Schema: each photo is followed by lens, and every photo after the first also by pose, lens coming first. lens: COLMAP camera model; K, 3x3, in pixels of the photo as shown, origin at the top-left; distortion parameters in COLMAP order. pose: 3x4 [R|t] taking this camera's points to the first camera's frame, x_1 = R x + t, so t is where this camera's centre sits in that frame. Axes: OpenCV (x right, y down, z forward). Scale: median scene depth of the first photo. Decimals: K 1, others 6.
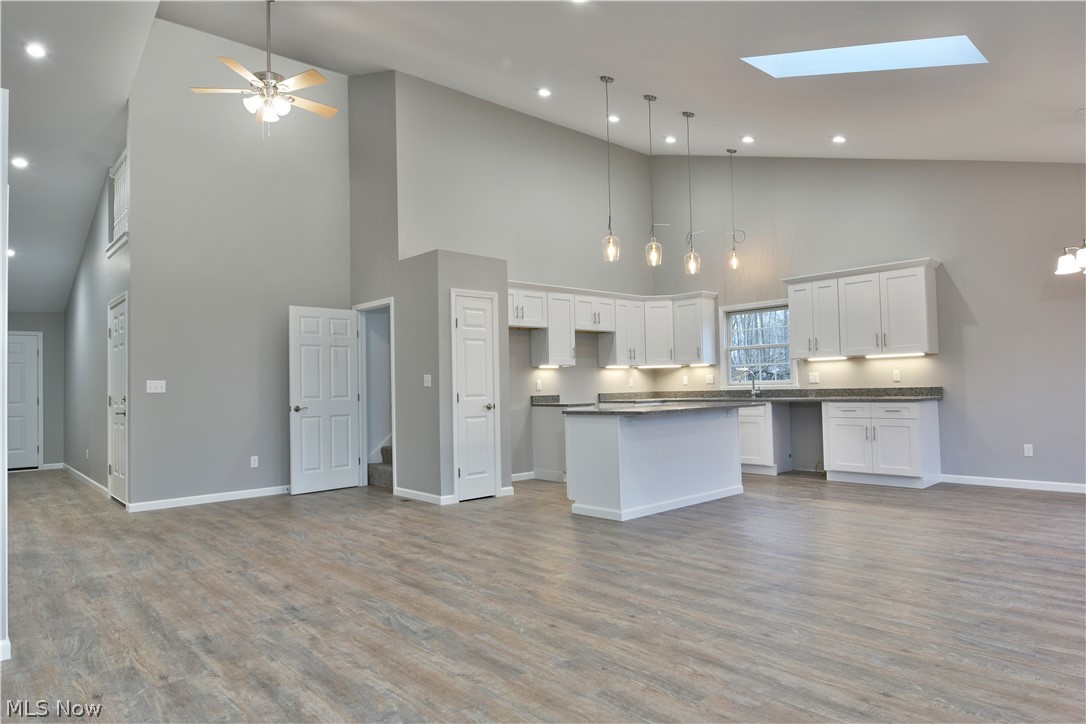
lens RADIAL K [[661.6, 0, 545.4], [0, 661.6, 364.6], [0, 0, 1]] dist [-0.013362, -0.005265]
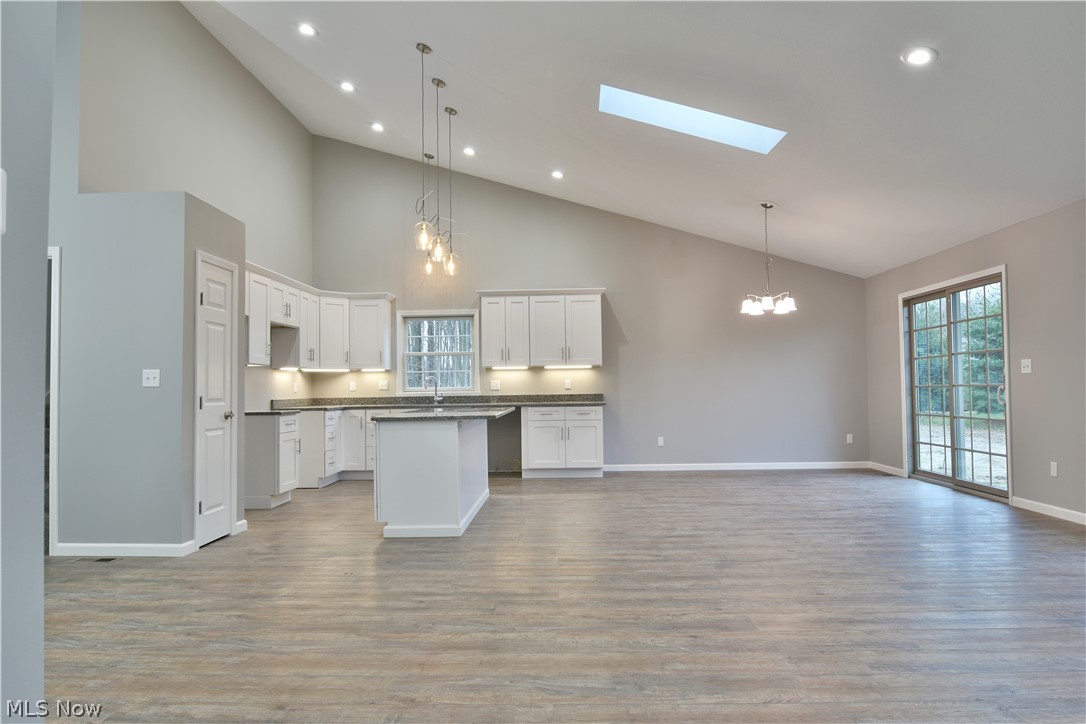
lens RADIAL K [[661.6, 0, 544.3], [0, 661.6, 362.8], [0, 0, 1]] dist [-0.013362, -0.005265]
pose [[0.693024, 0.041170, 0.719738, -0.362156], [-0.026291, 0.999147, -0.031838, 0.018190], [-0.720435, 0.003142, 0.693515, 0.218739]]
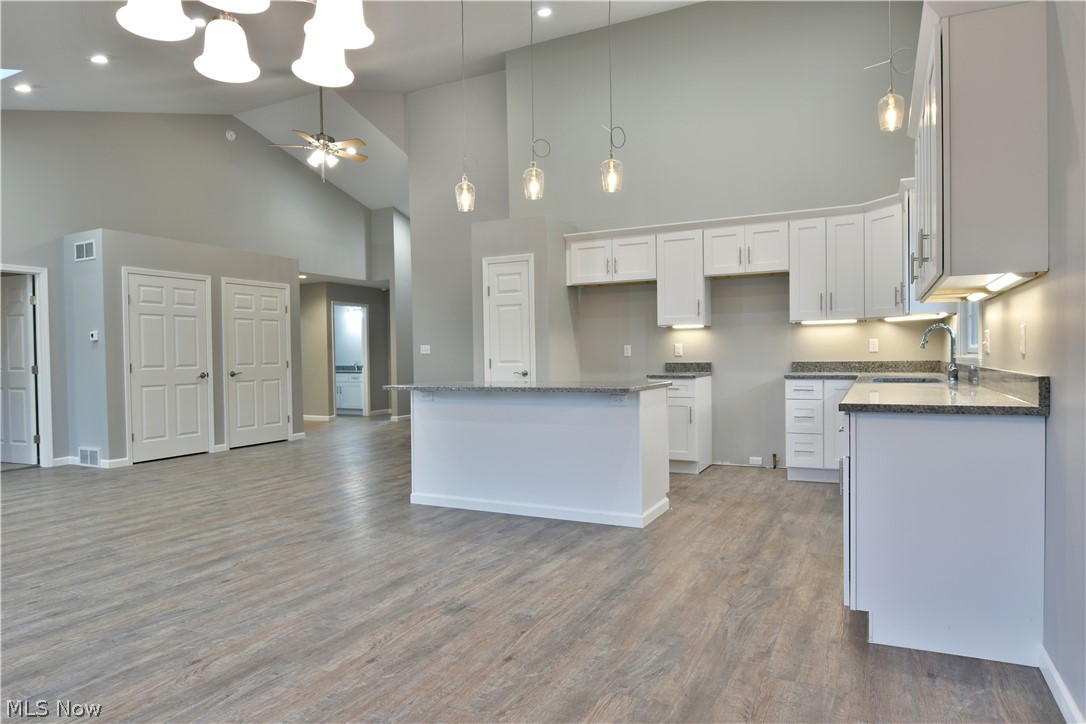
lens RADIAL K [[661.6, 0, 543.1], [0, 661.6, 358.1], [0, 0, 1]] dist [-0.013362, -0.005265]
pose [[0.362977, 0.023550, -0.931500, 0.799896], [0.037458, 0.998504, 0.039840, 0.003430], [0.931045, -0.049353, 0.361552, 0.653766]]
